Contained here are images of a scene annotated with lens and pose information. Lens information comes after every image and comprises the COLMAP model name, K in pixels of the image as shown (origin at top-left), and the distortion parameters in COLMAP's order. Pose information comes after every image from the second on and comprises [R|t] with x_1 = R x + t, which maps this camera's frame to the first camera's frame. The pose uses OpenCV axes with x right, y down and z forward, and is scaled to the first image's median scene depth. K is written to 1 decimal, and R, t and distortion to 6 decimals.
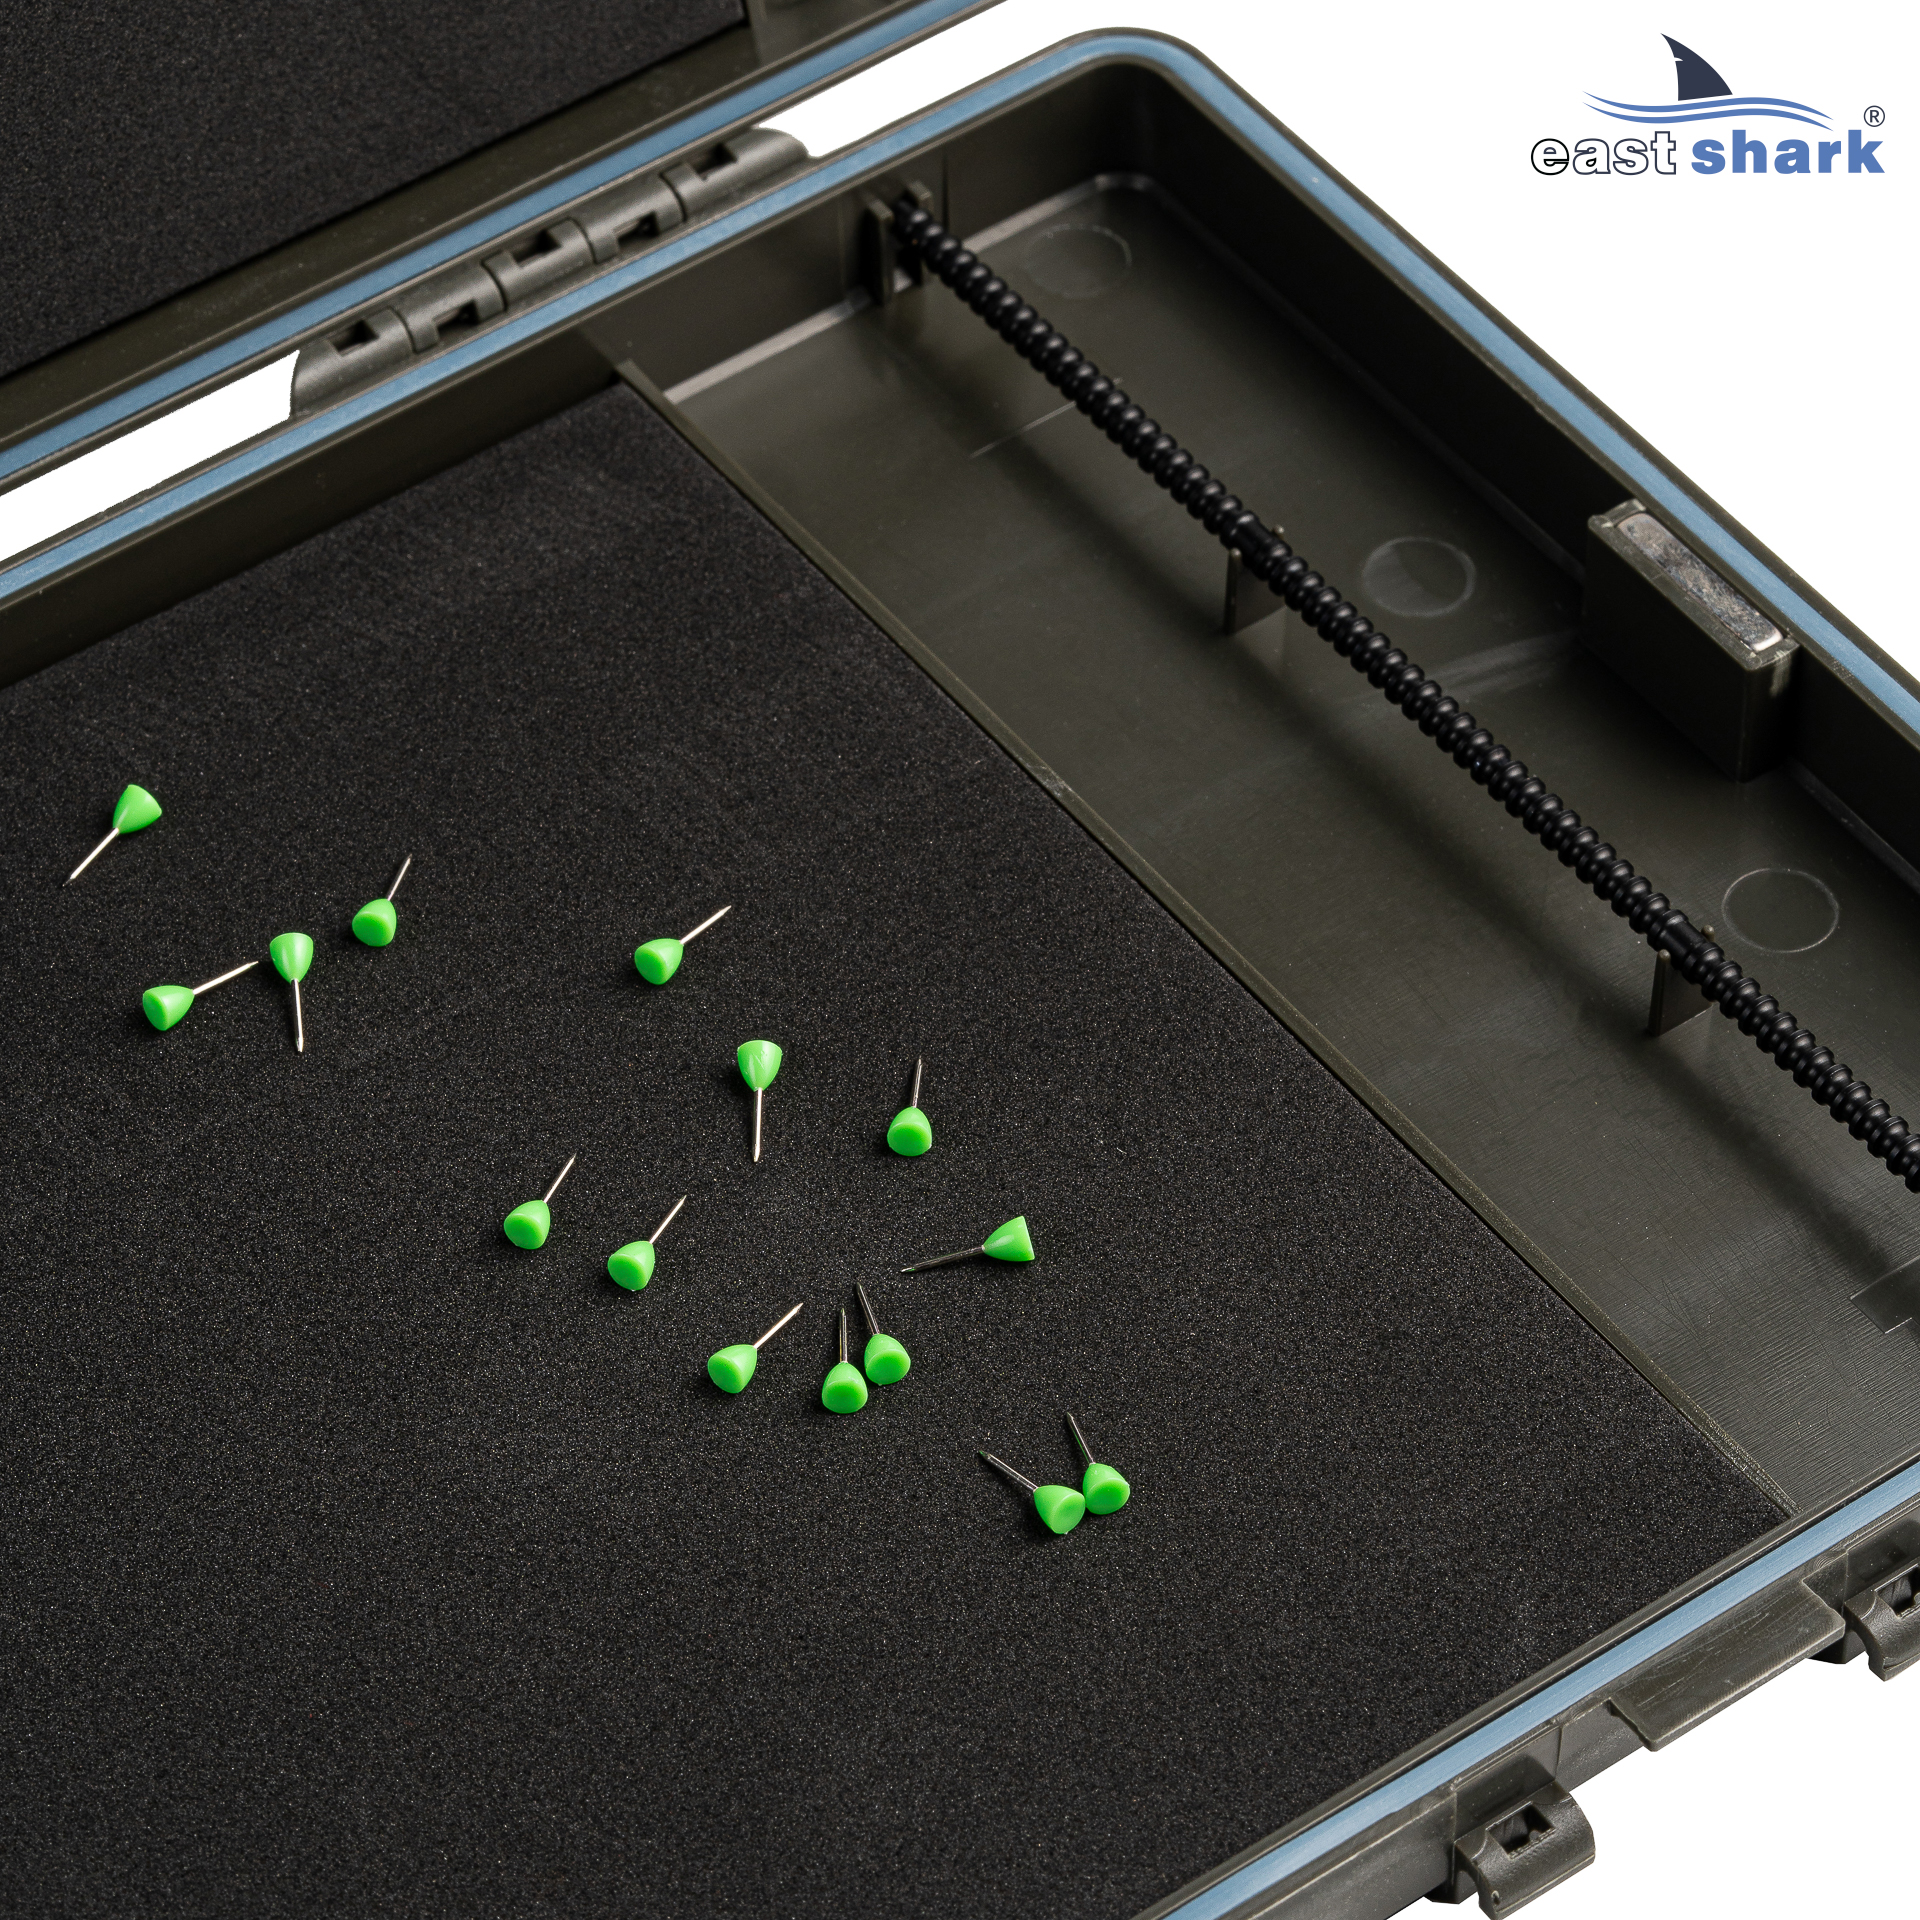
lens RADIAL K [[7978.4, 0, 960.0], [0, 7978.4, 960.0], [0, 0, 1]] dist [0.035891, -3.584580]
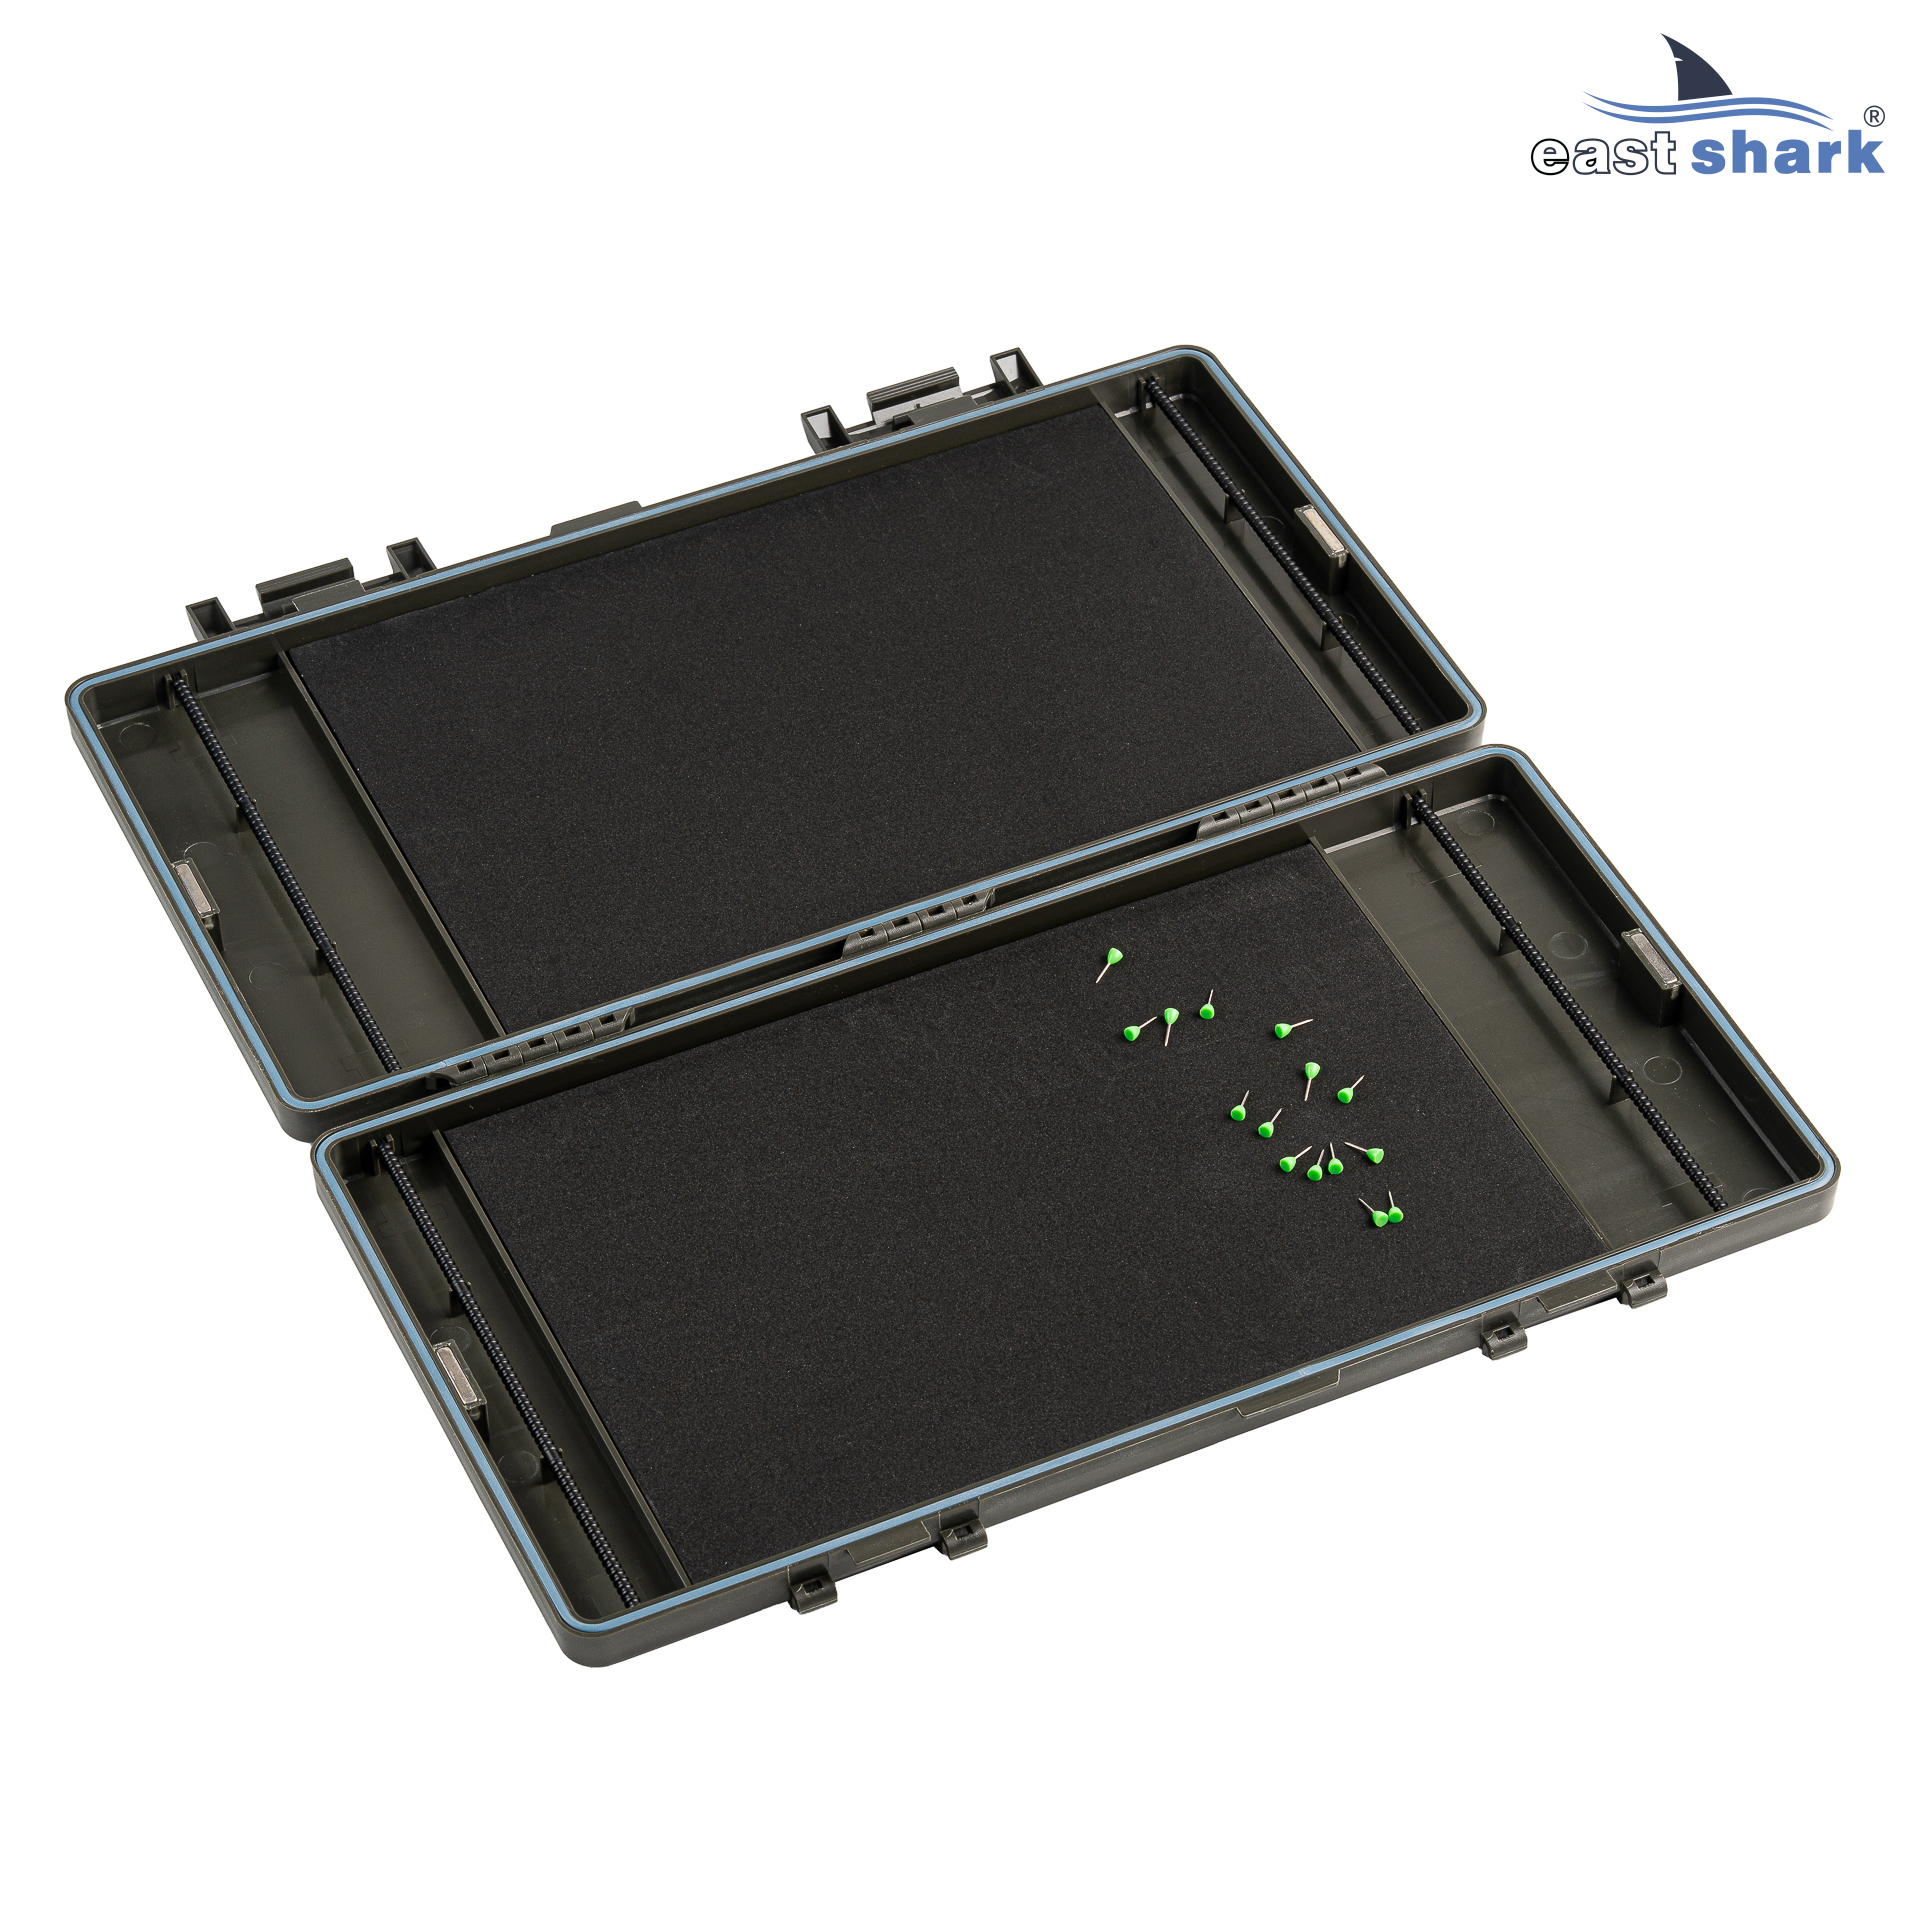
lens RADIAL K [[6049.1, 0, 960.0], [0, 6049.1, 960.0], [0, 0, 1]] dist [-0.058240, -0.456389]
pose [[0.979356, 0.135371, -0.150120, 0.177645], [-0.142242, 0.989178, -0.035972, 0.070872], [0.143626, 0.056583, 0.988013, -1.259631]]
